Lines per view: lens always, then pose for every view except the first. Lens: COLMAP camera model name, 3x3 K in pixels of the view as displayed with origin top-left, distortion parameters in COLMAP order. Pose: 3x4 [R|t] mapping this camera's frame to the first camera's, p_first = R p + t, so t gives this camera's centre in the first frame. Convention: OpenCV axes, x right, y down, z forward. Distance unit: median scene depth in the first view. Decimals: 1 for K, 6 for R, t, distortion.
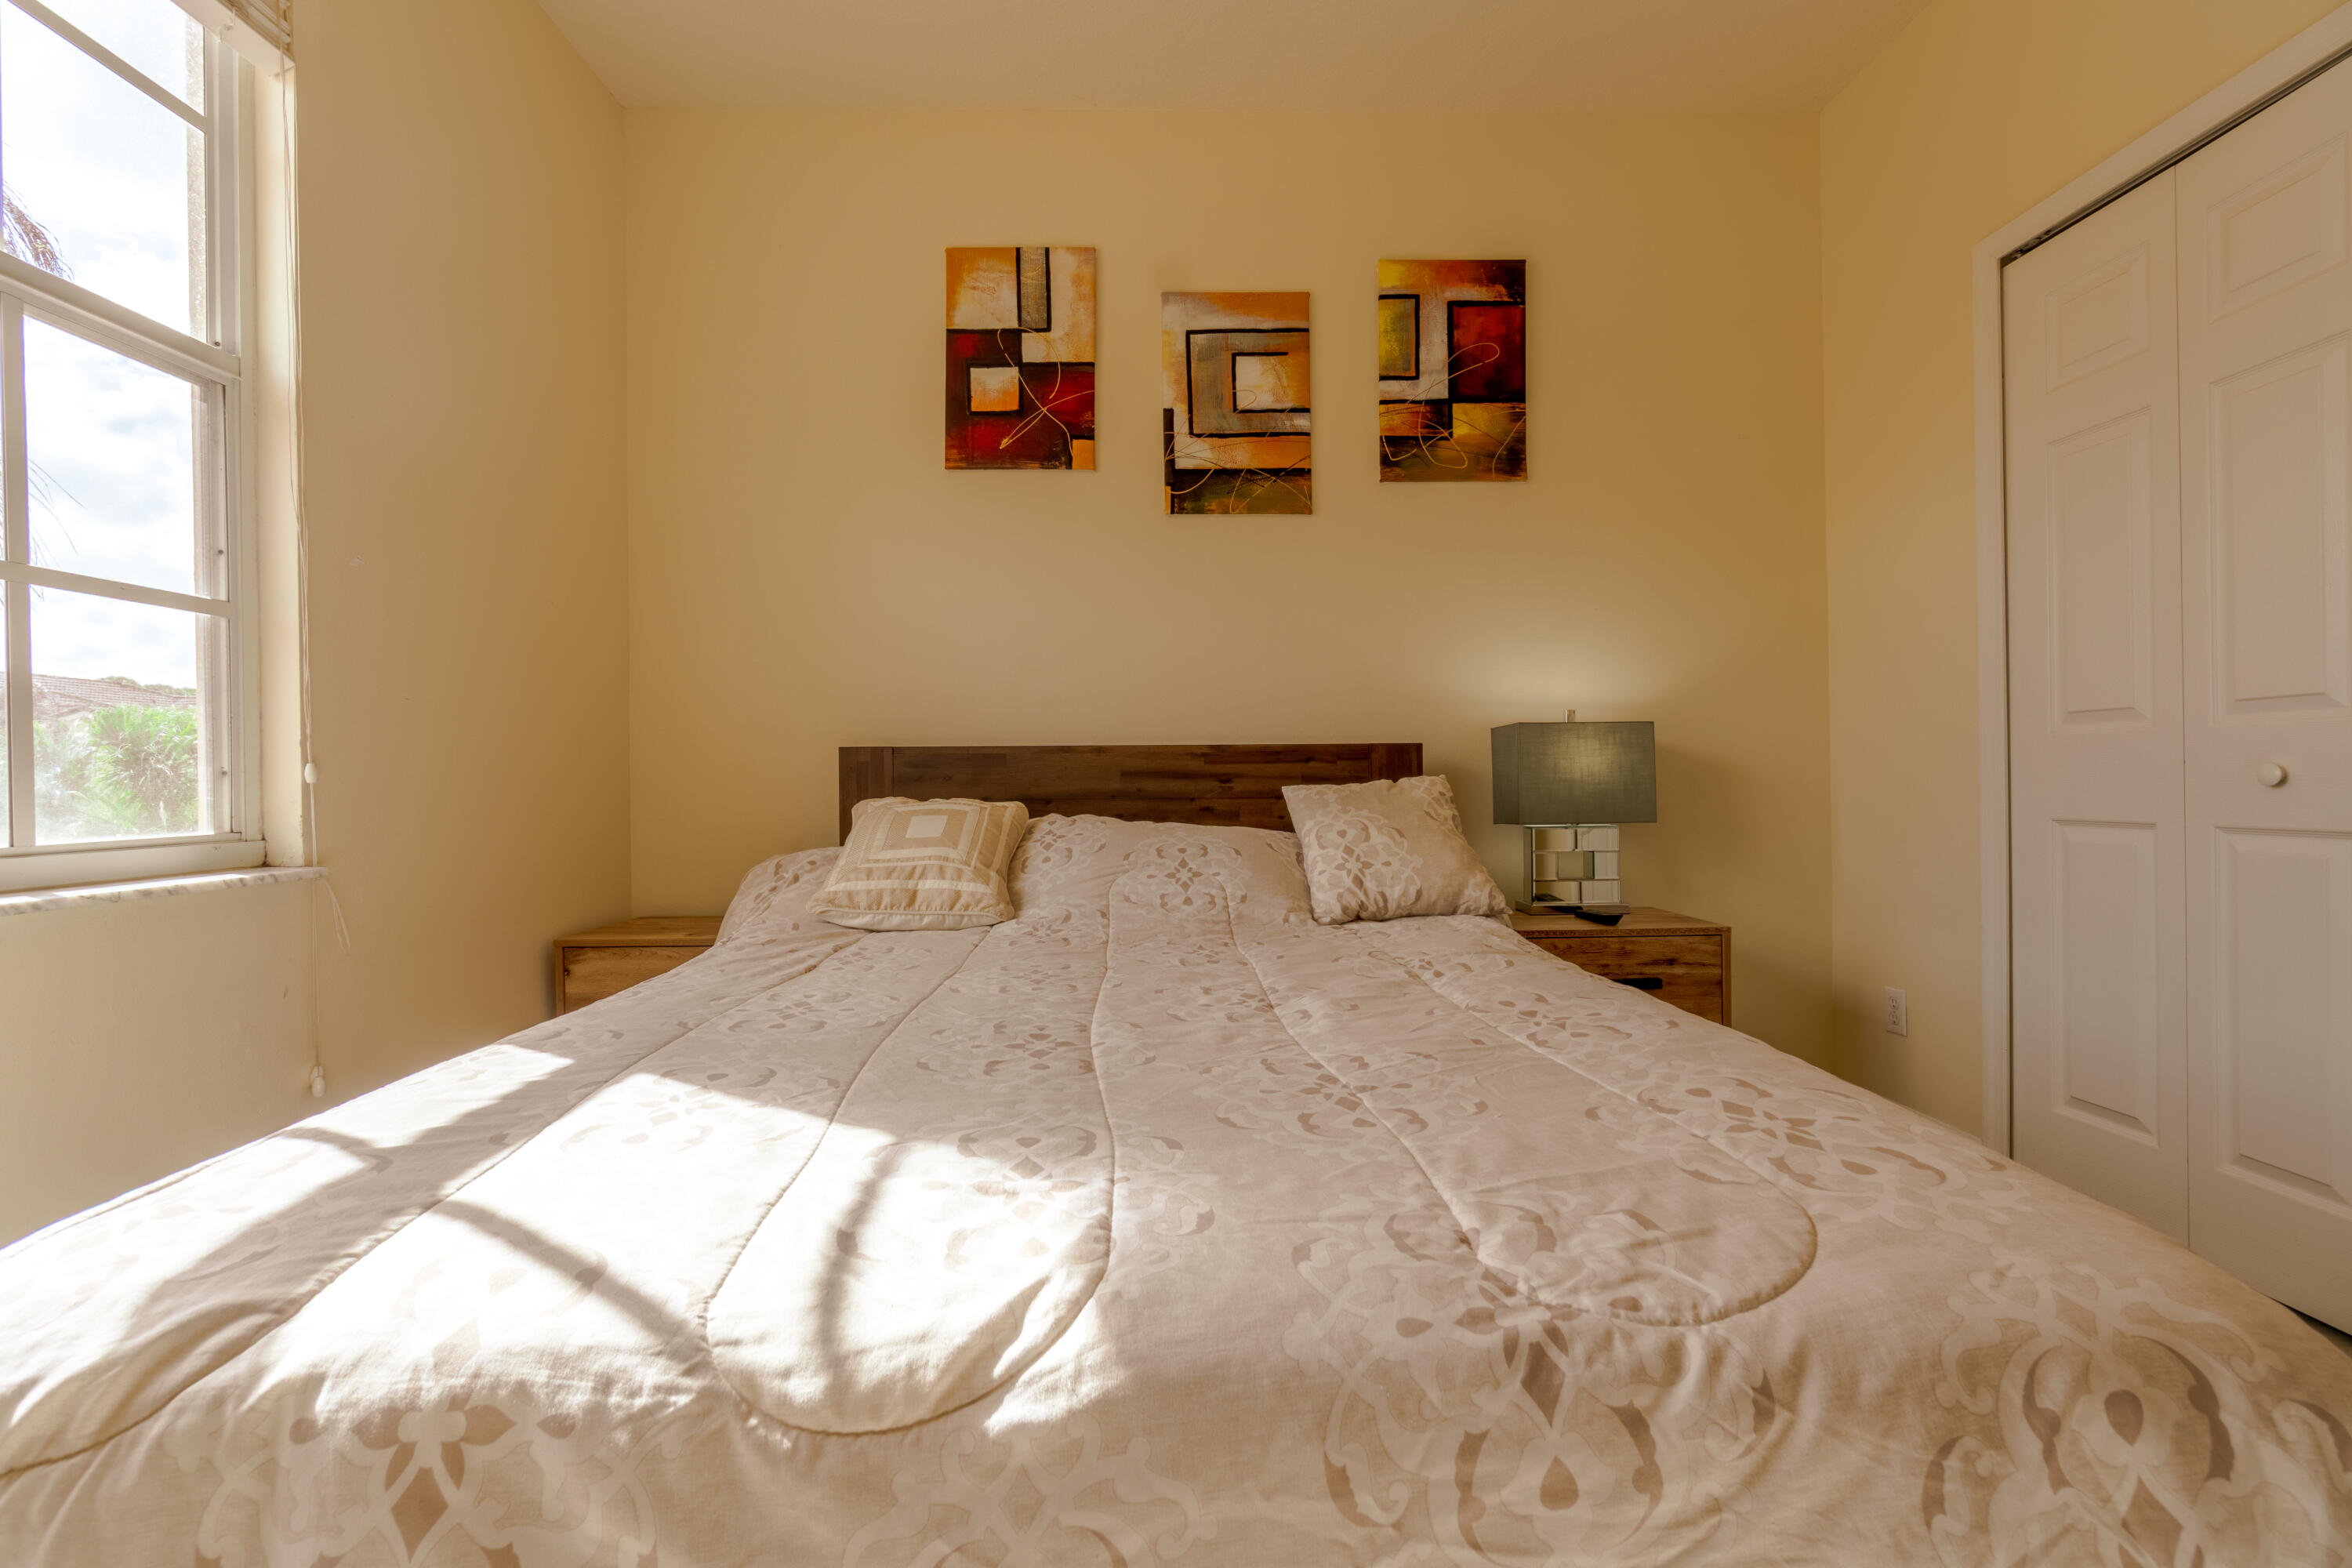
lens RADIAL K [[1017.3, 0, 1170.6], [0, 1017.3, 783.3], [0, 0, 1]] dist [-0.004150, 0.000228]
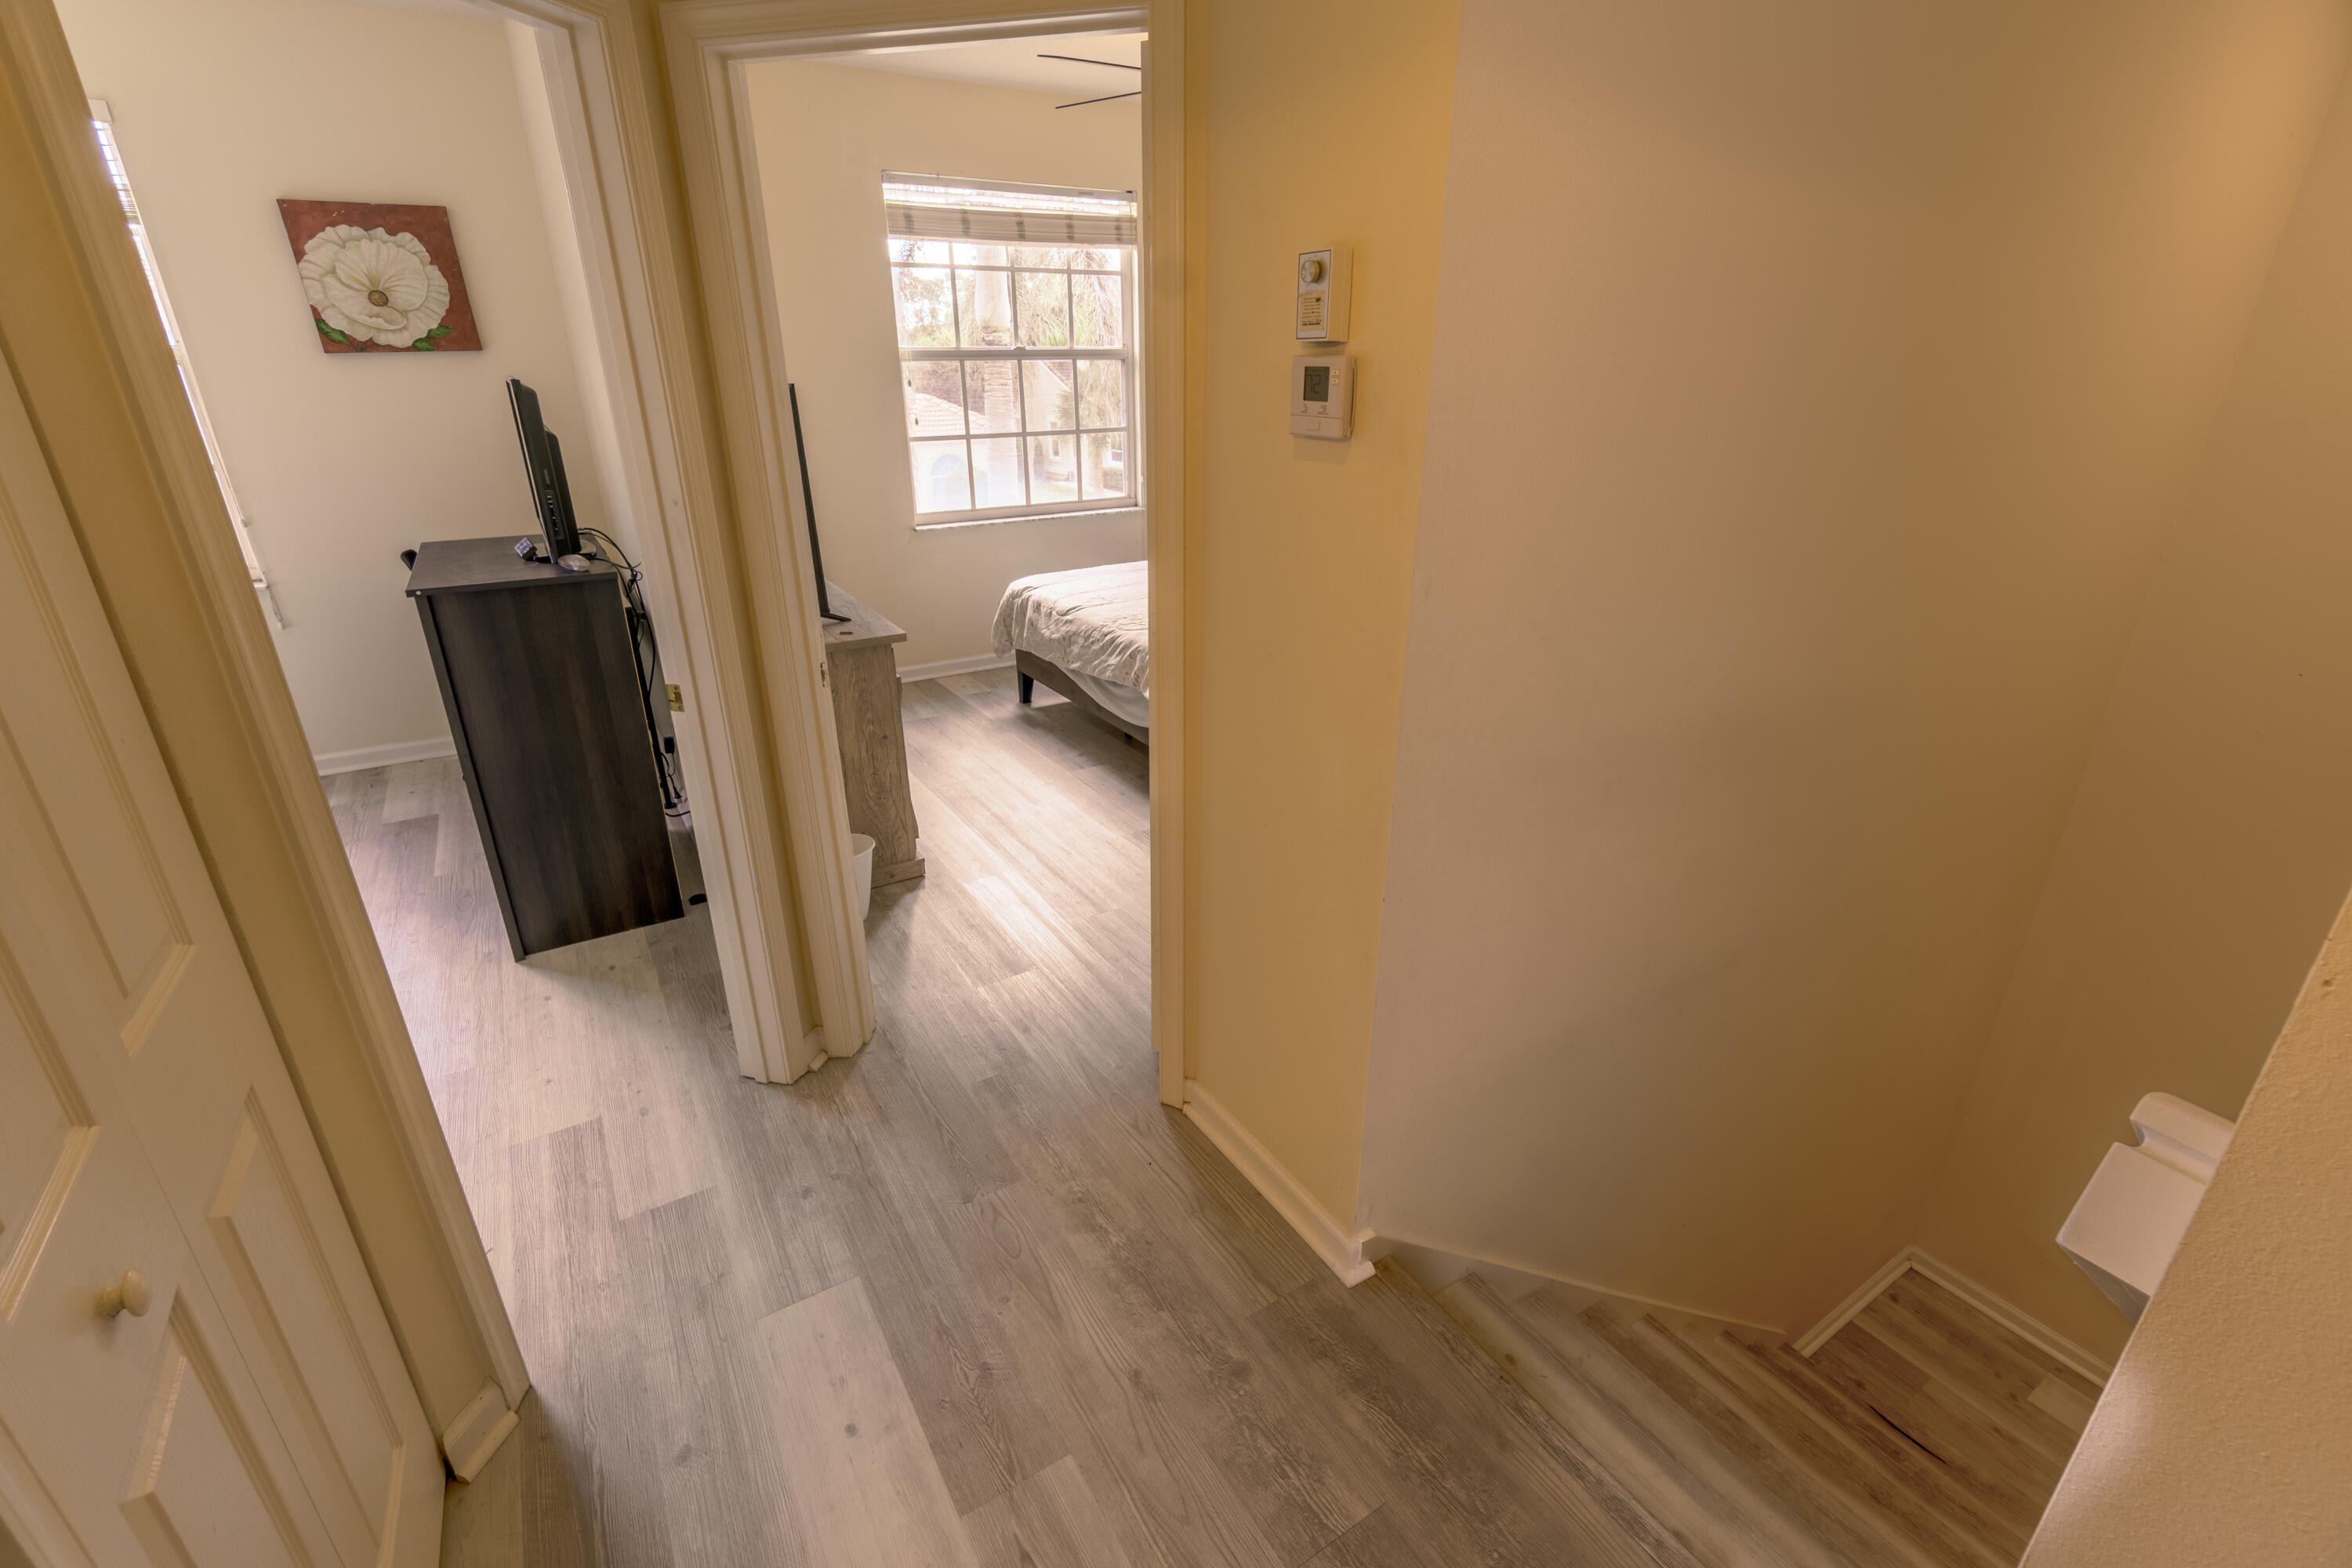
lens RADIAL K [[1017.3, 0, 1170.6], [0, 1017.3, 783.3], [0, 0, 1]] dist [-0.004150, 0.000228]
pose [[0.508612, 0.333599, -0.793742, 1.368069], [0.000387, 0.921799, 0.387668, -0.239750], [0.860996, -0.197480, 0.468709, -0.438125]]
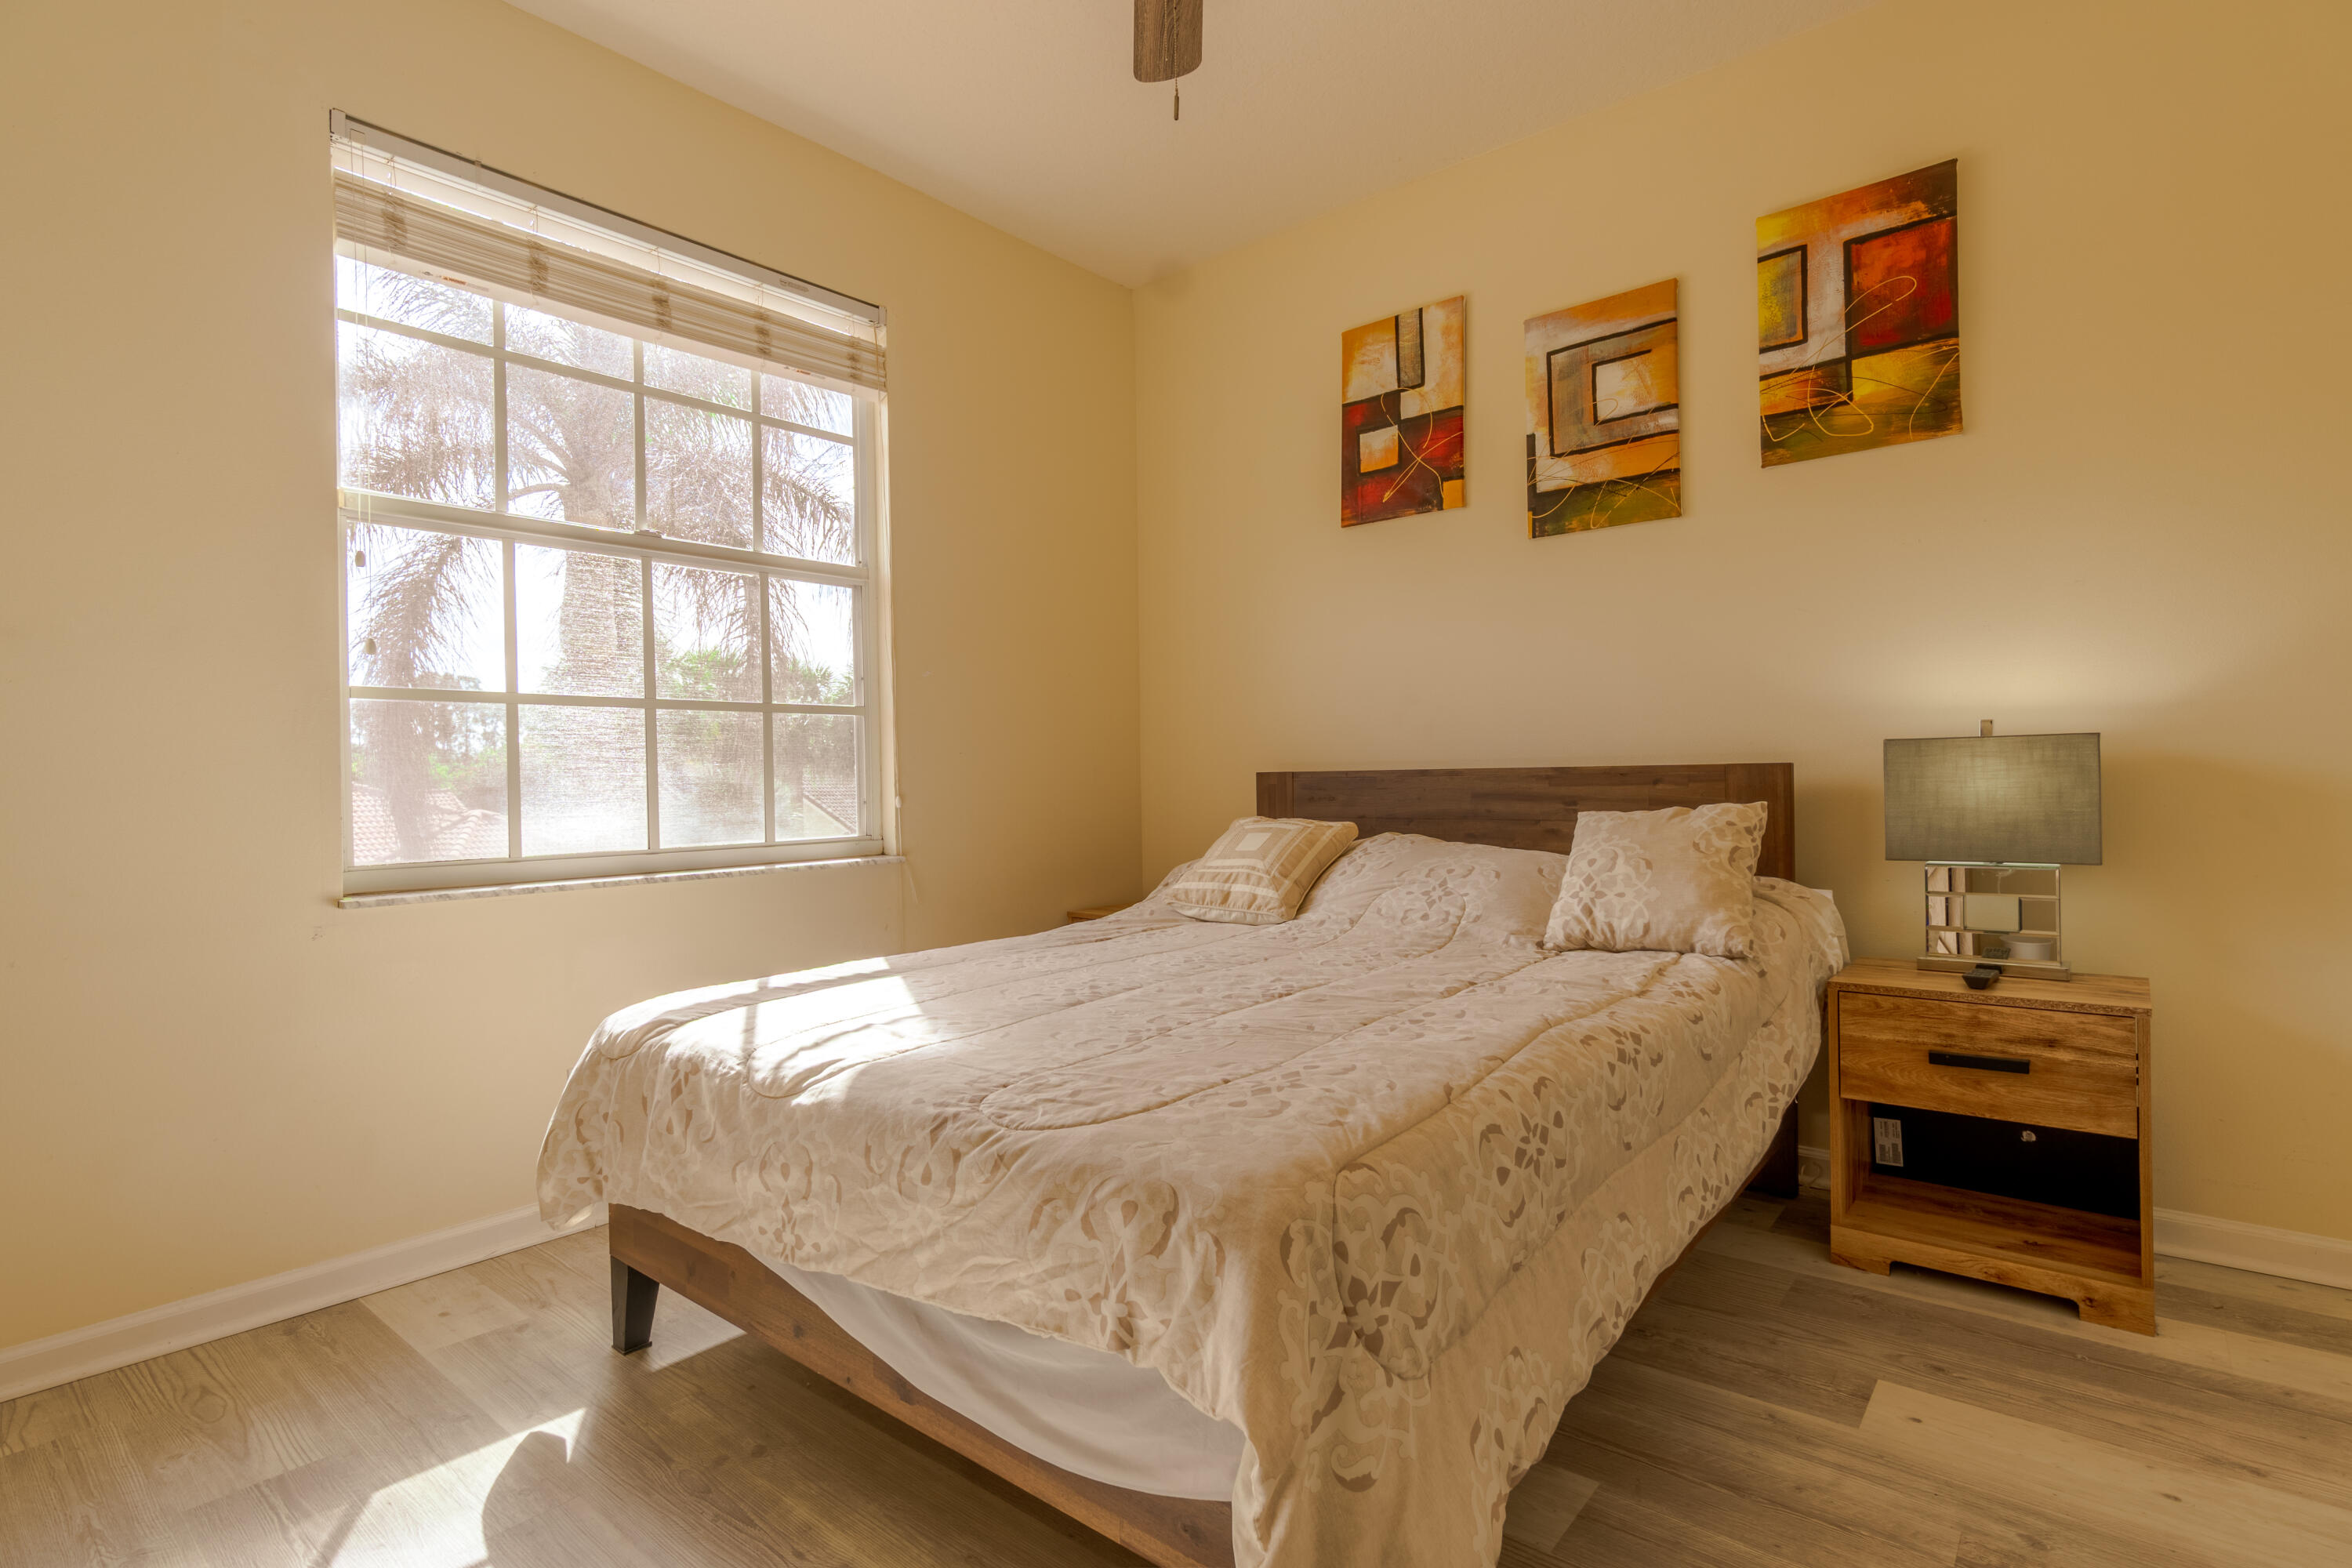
lens RADIAL K [[1142.1, 0, 1171.0], [0, 1142.1, 785.2], [0, 0, 1]] dist [0.000469, -0.000645]
pose [[0.752275, 0.000179, -0.658849, 0.480228], [0.007694, 0.999929, 0.009057, -0.032052], [0.658805, -0.011882, 0.752220, -0.097090]]
